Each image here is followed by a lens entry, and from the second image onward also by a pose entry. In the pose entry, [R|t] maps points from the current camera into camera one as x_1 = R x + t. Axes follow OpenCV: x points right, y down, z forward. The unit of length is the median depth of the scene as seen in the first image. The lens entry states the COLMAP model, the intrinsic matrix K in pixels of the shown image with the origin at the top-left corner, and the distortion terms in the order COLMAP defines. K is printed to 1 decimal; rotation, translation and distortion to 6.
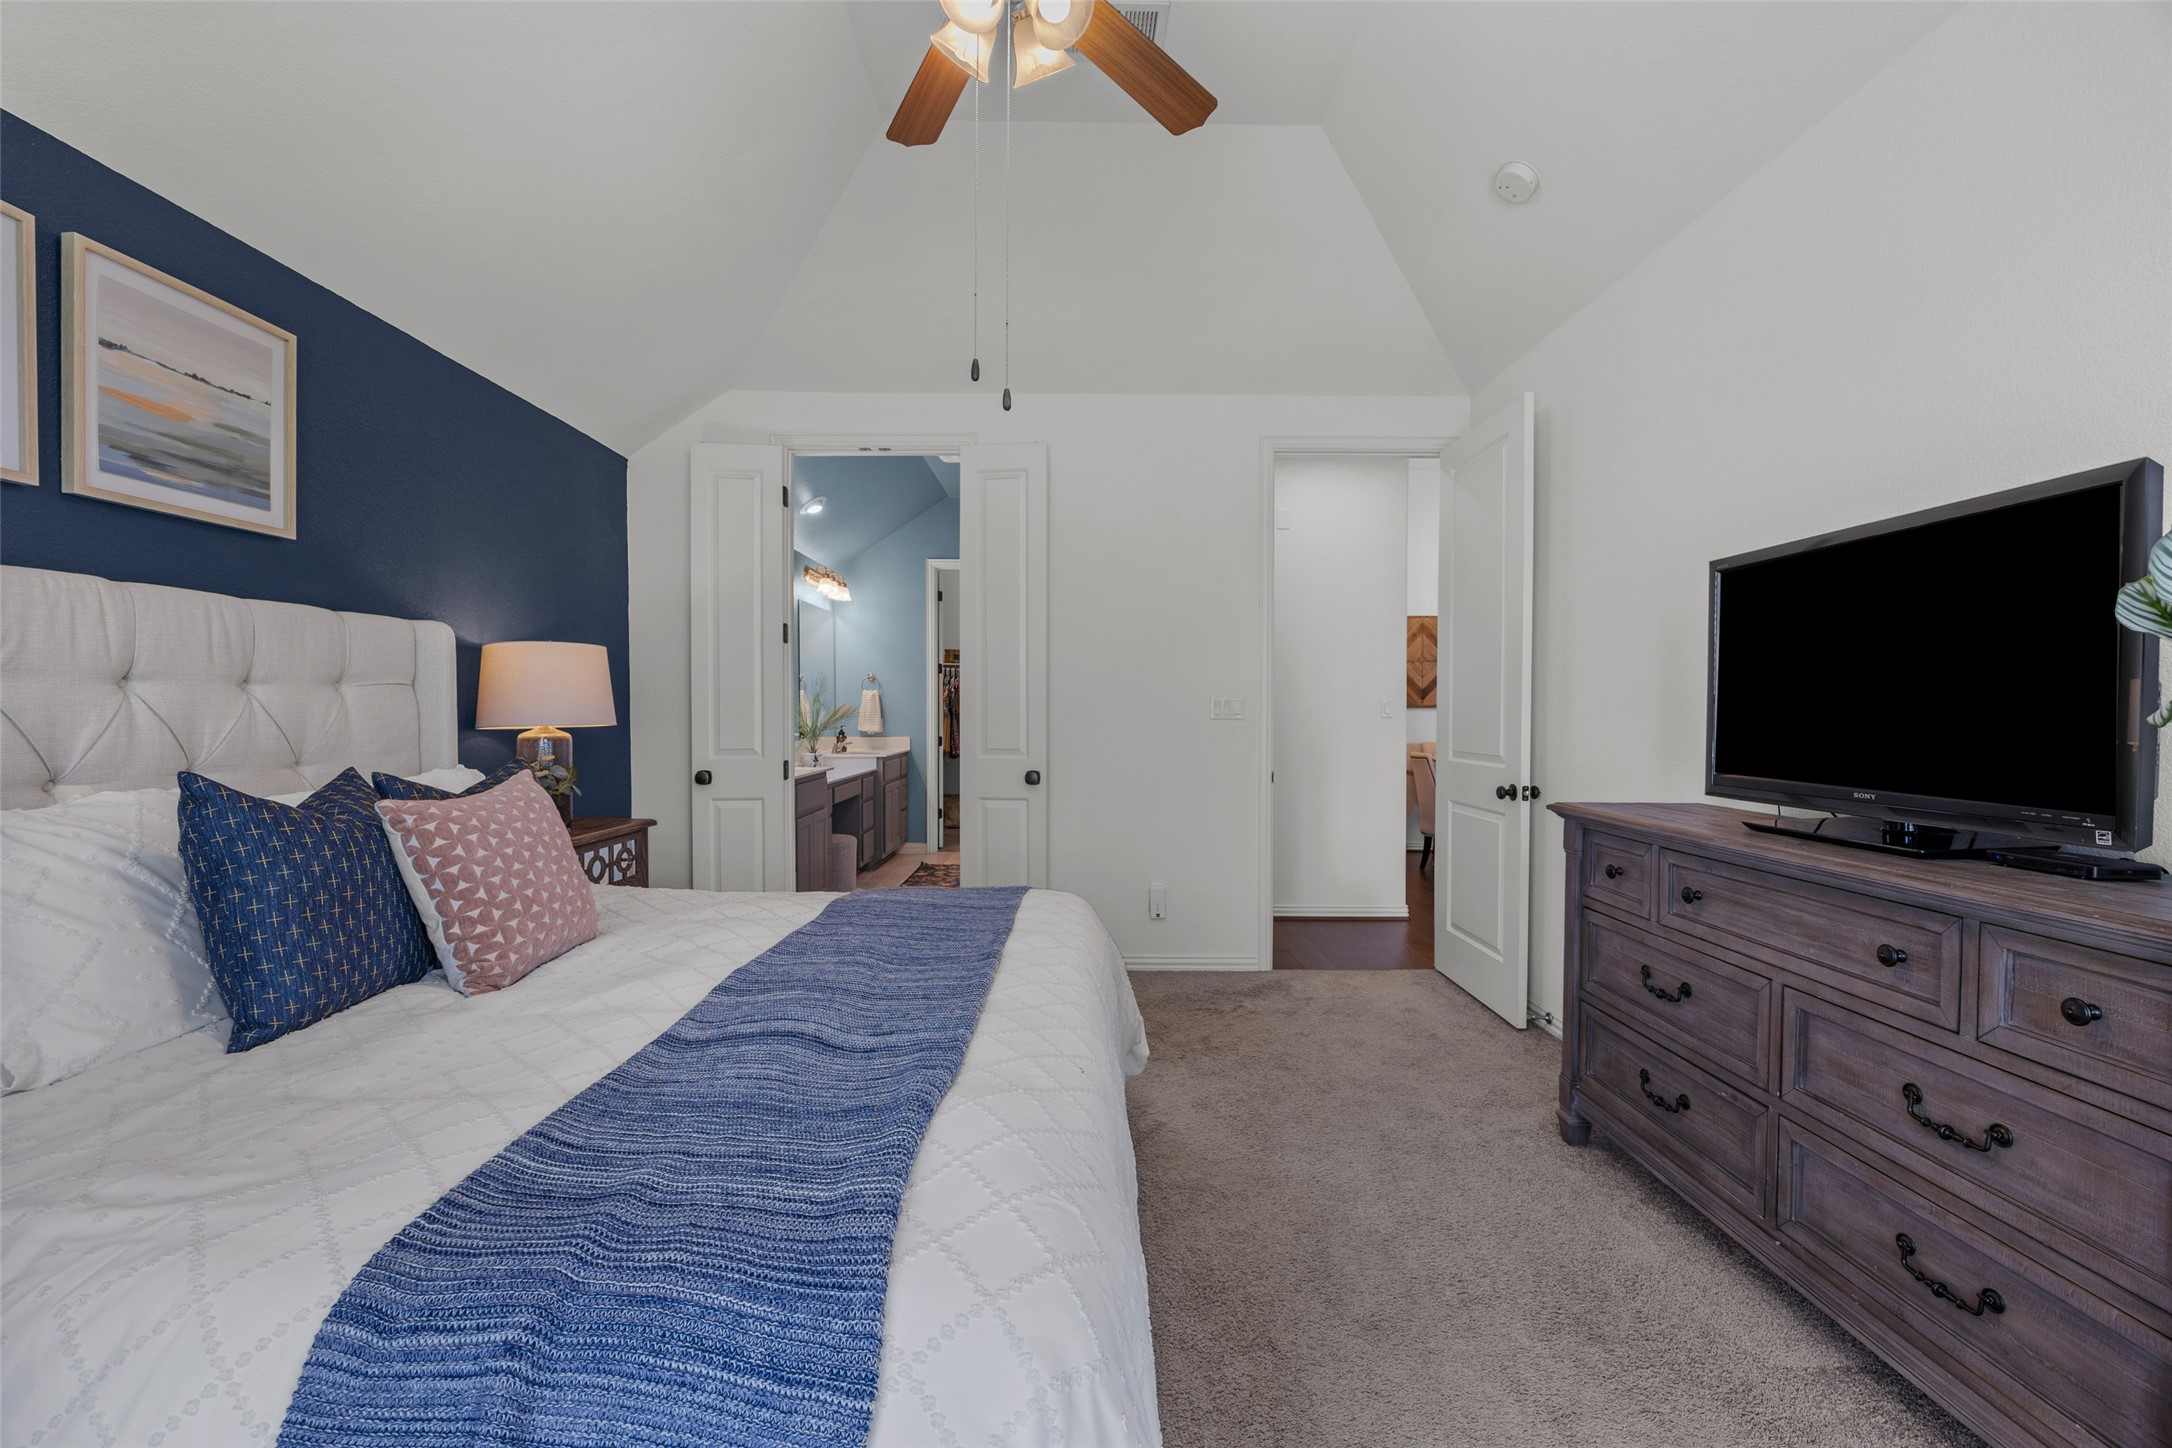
lens RADIAL K [[939.6, 0, 1086.0], [0, 939.6, 724.0], [0, 0, 1]] dist [-0.000265, -0.000006]
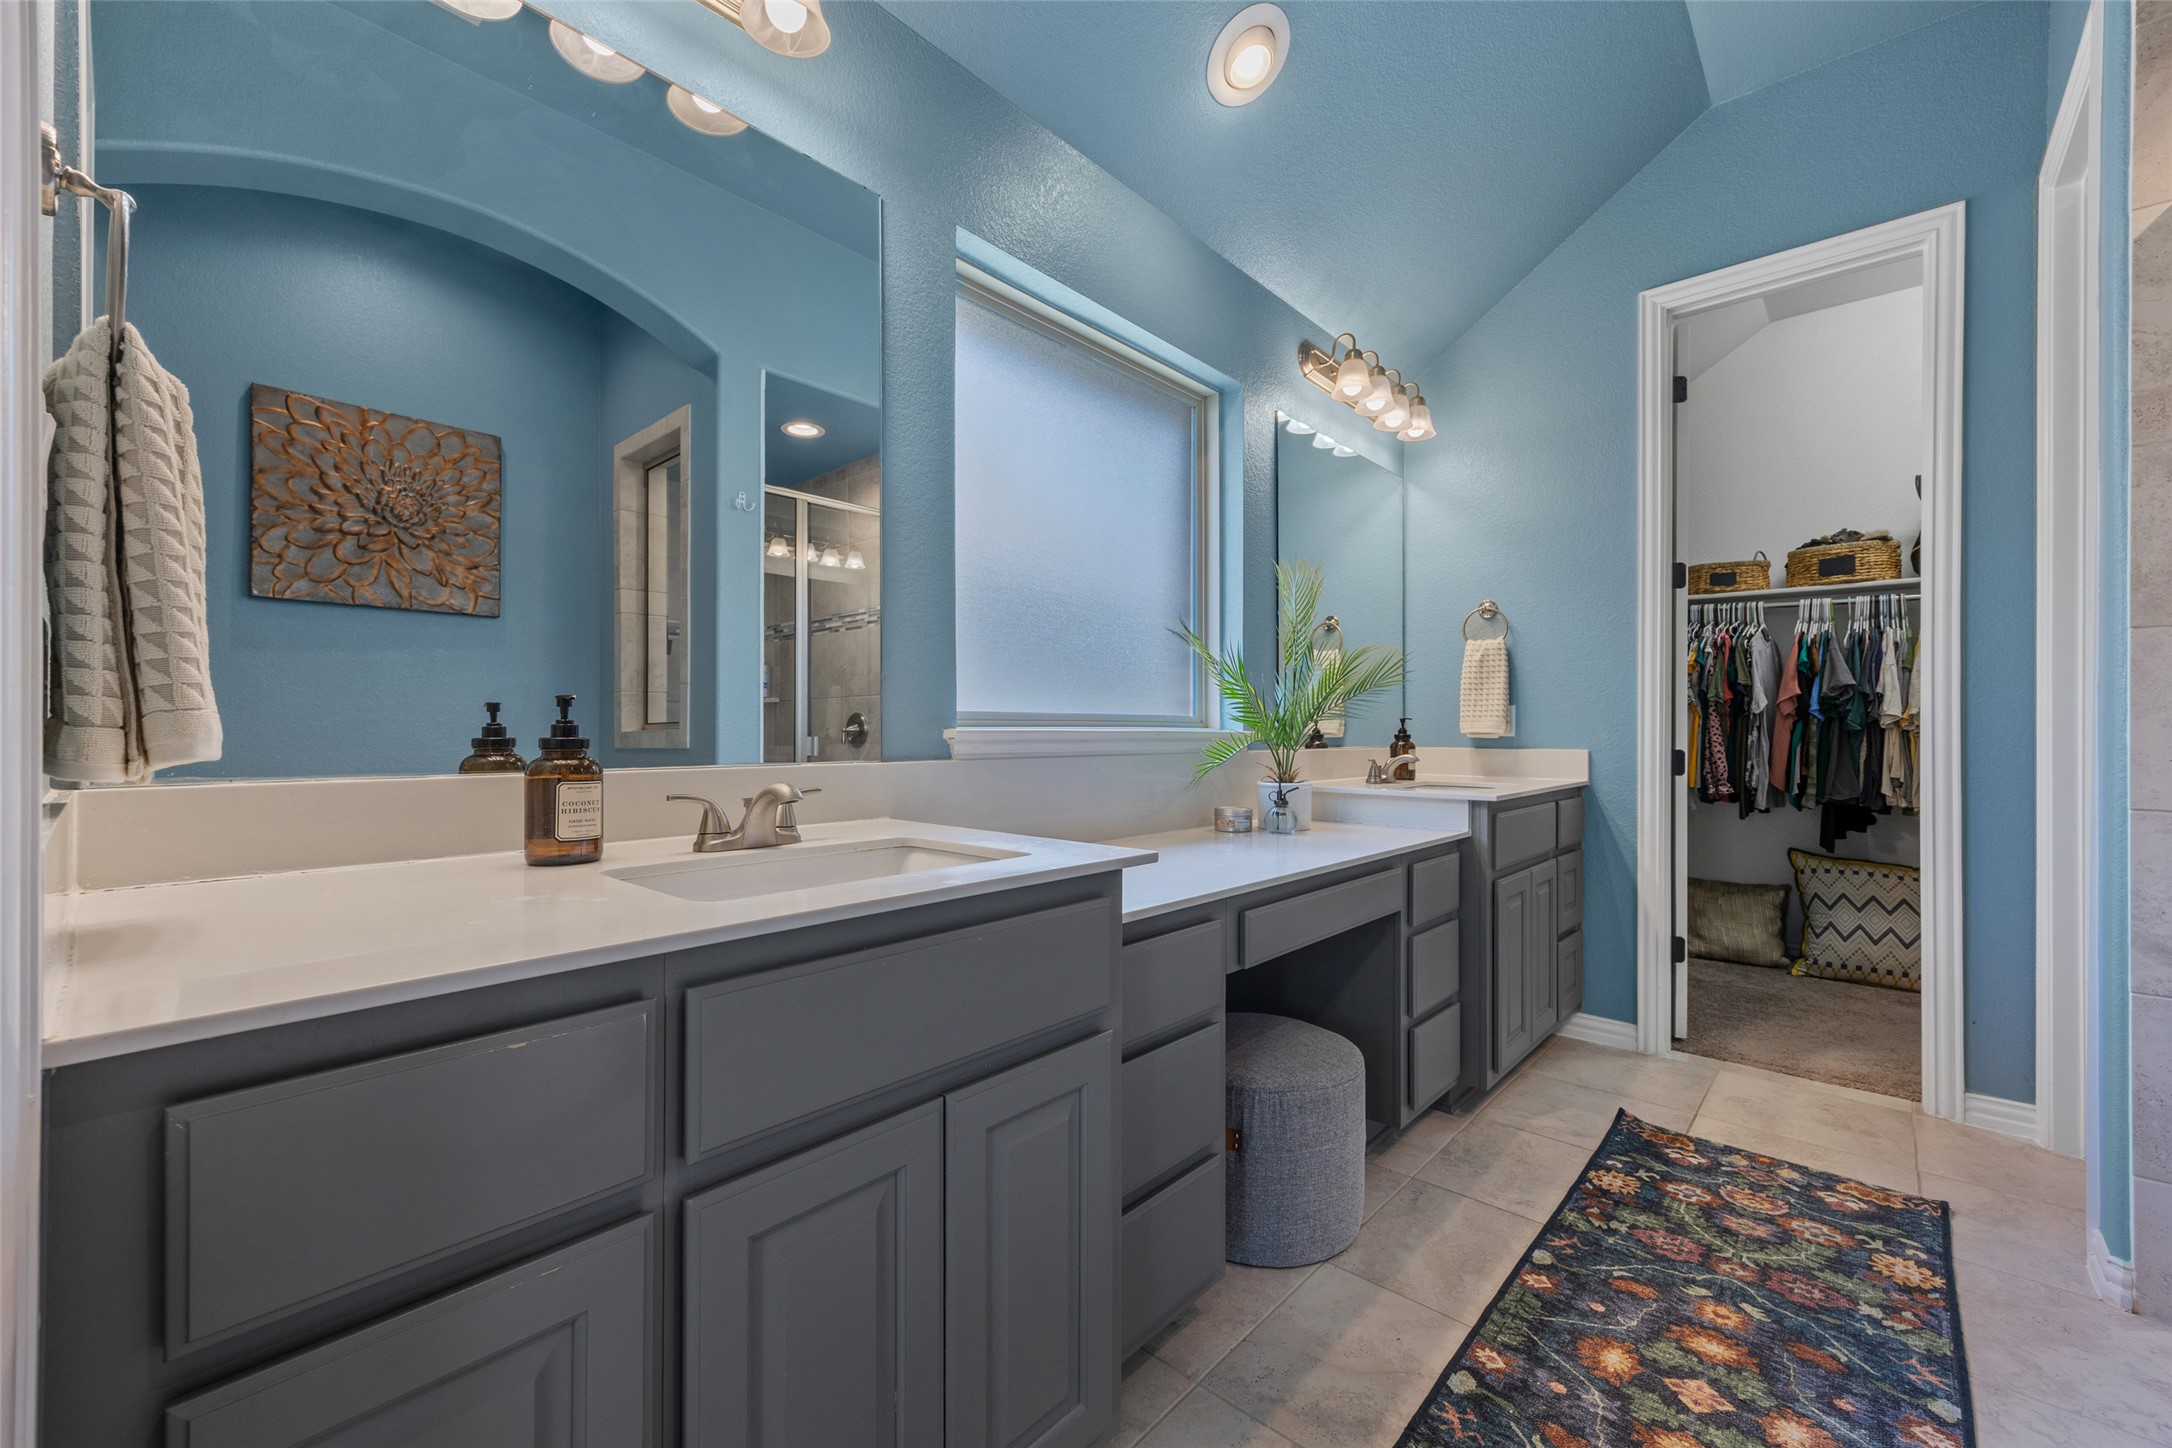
lens RADIAL K [[860.4, 0, 1086.0], [0, 860.4, 724.0], [0, 0, 1]] dist [0.001866, -0.000013]
pose [[0.736207, -0.002417, -0.676752, -0.099282], [-0.015064, 0.999687, -0.019958, 0.013768], [0.676589, 0.024888, 0.735941, 0.599408]]
